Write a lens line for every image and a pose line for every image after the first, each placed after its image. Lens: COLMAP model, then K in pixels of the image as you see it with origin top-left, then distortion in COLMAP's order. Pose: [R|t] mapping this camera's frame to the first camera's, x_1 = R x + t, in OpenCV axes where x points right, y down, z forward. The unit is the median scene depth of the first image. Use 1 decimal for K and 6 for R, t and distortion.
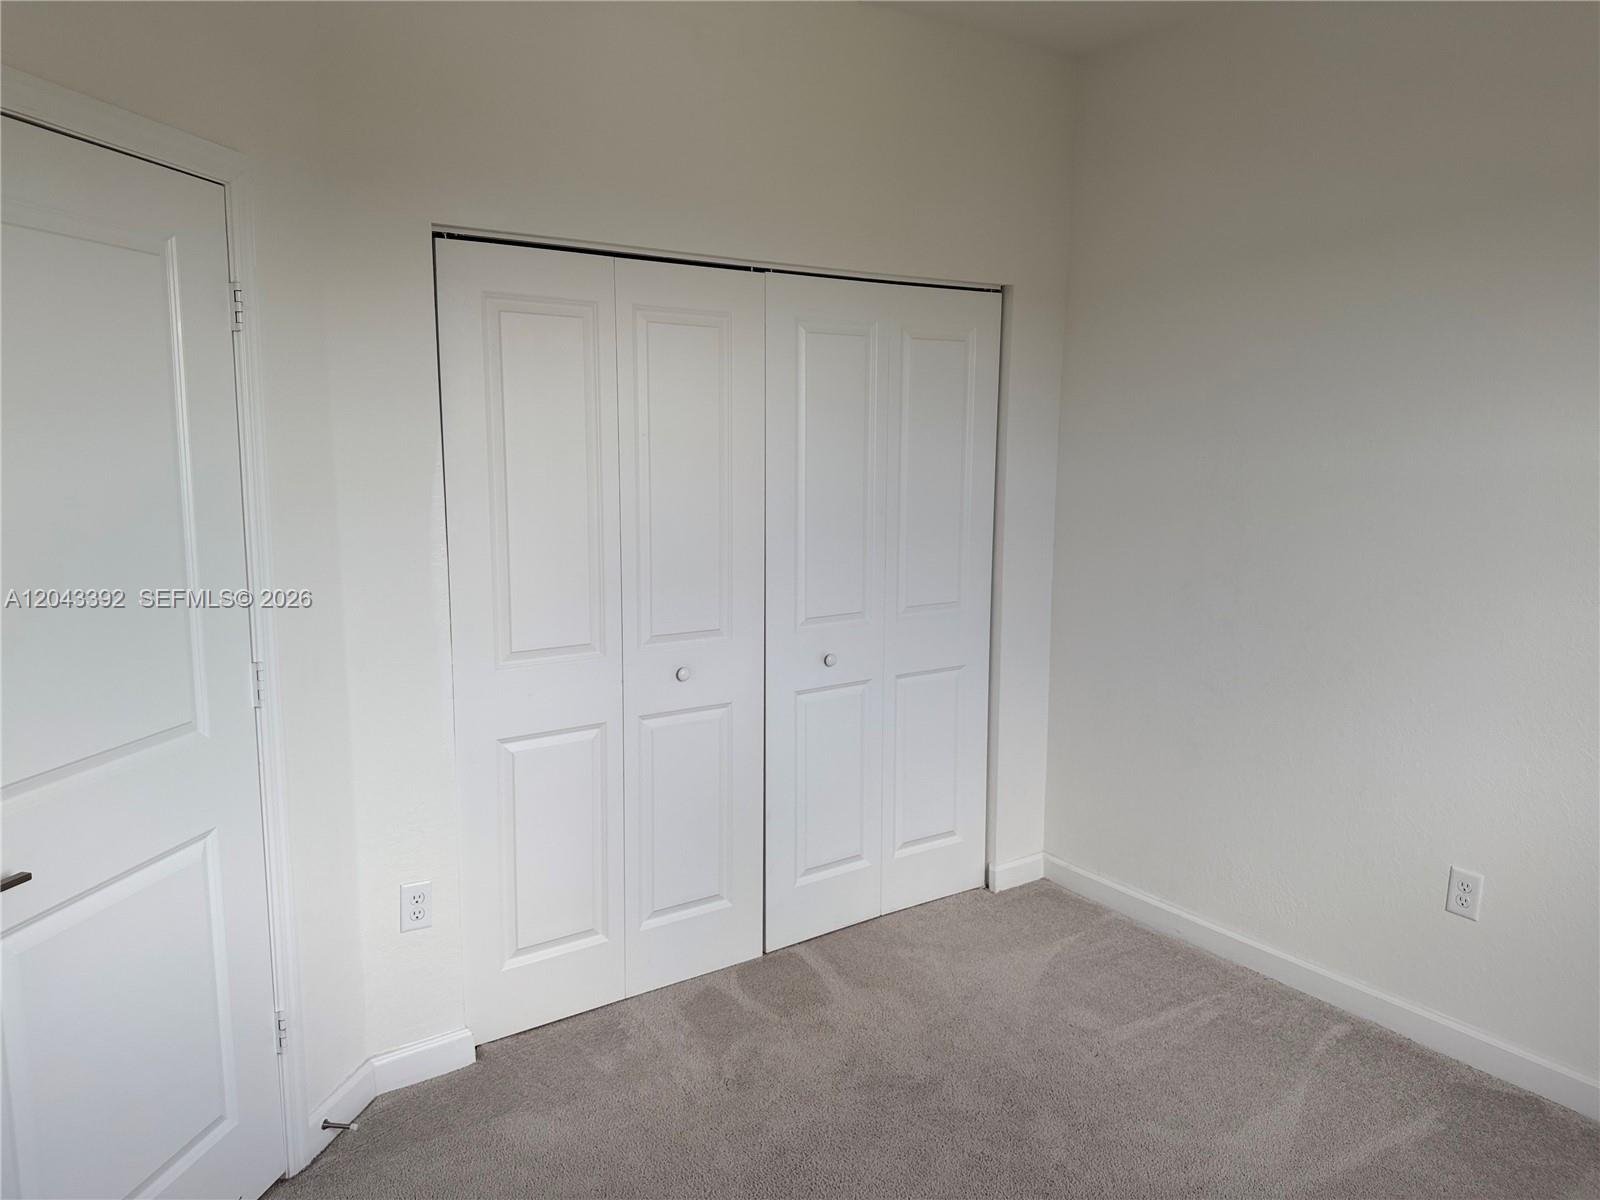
lens RADIAL K [[1120.7, 0, 800.0], [0, 1120.7, 600.0], [0, 0, 1]] dist [0.084009, -0.104491]
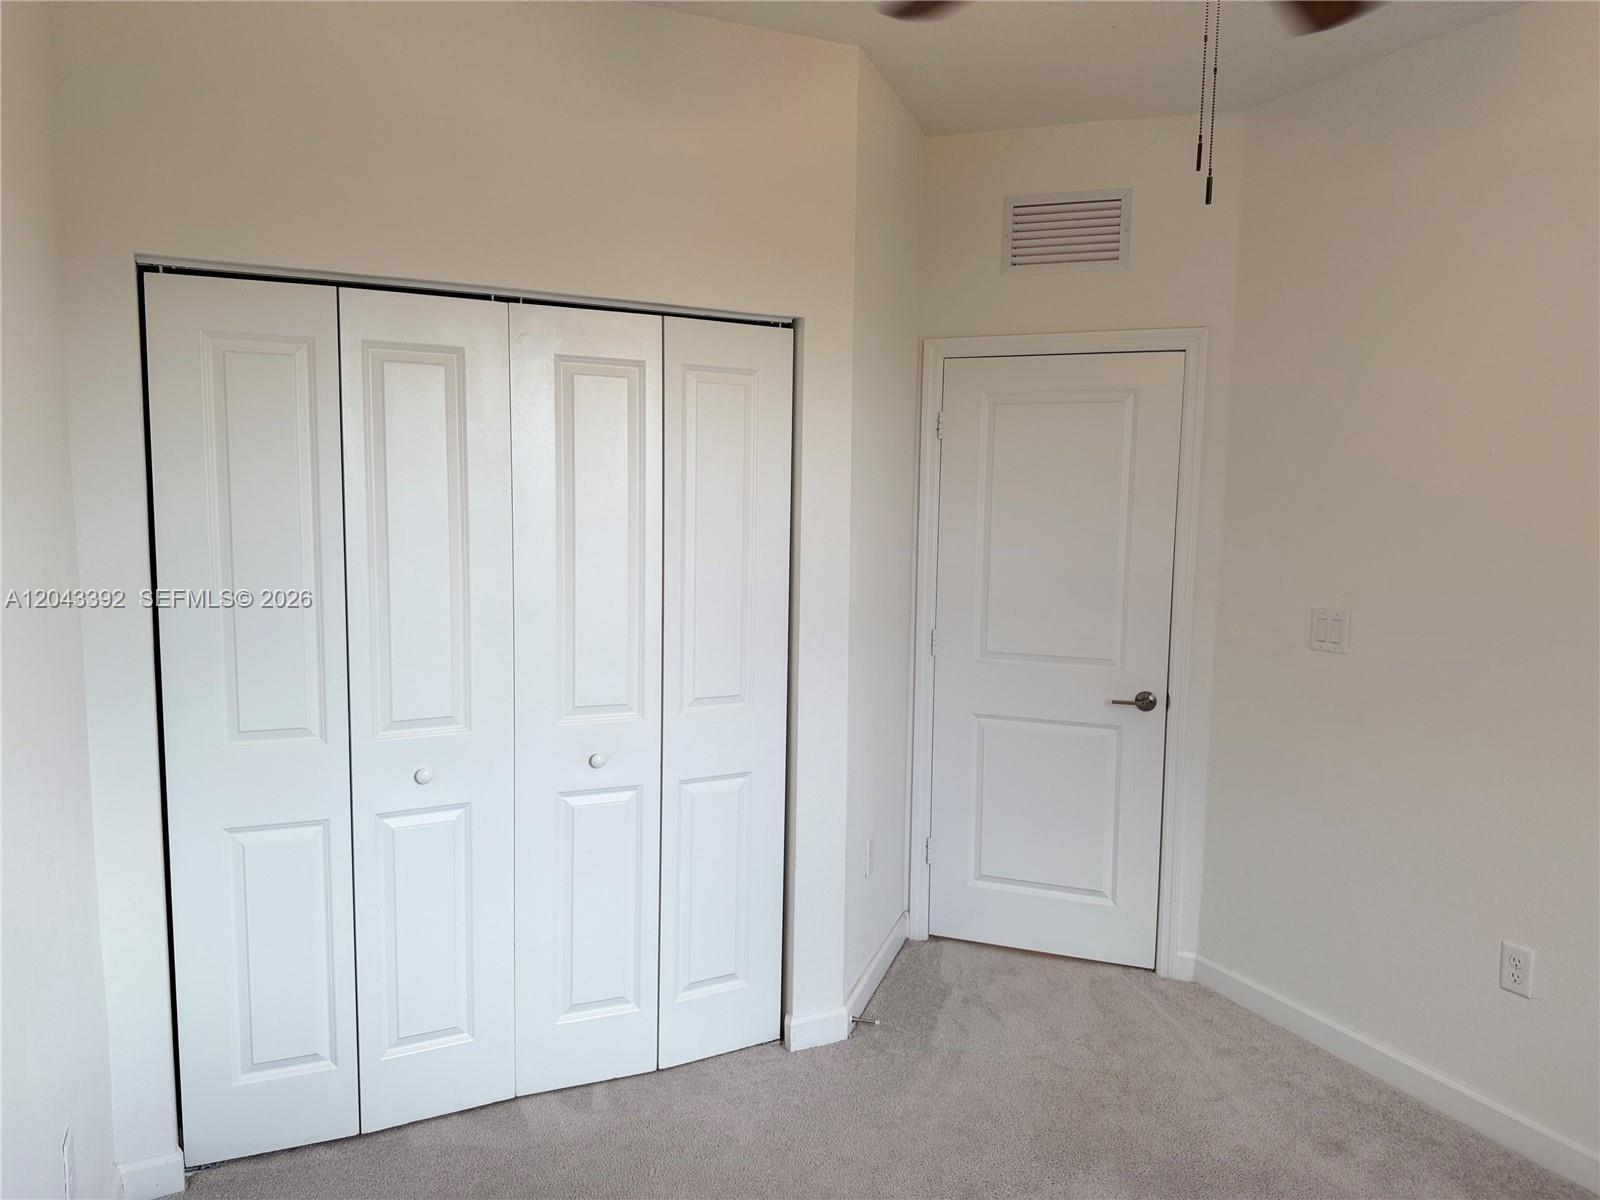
lens RADIAL K [[1098.8, 0, 800.0], [0, 1098.8, 600.0], [0, 0, 1]] dist [0.011686, -0.095465]
pose [[0.990388, 0.030396, -0.134934, 0.214237], [-0.037469, 0.998036, -0.050198, -0.021971], [0.133143, 0.054772, 0.989582, 0.150434]]
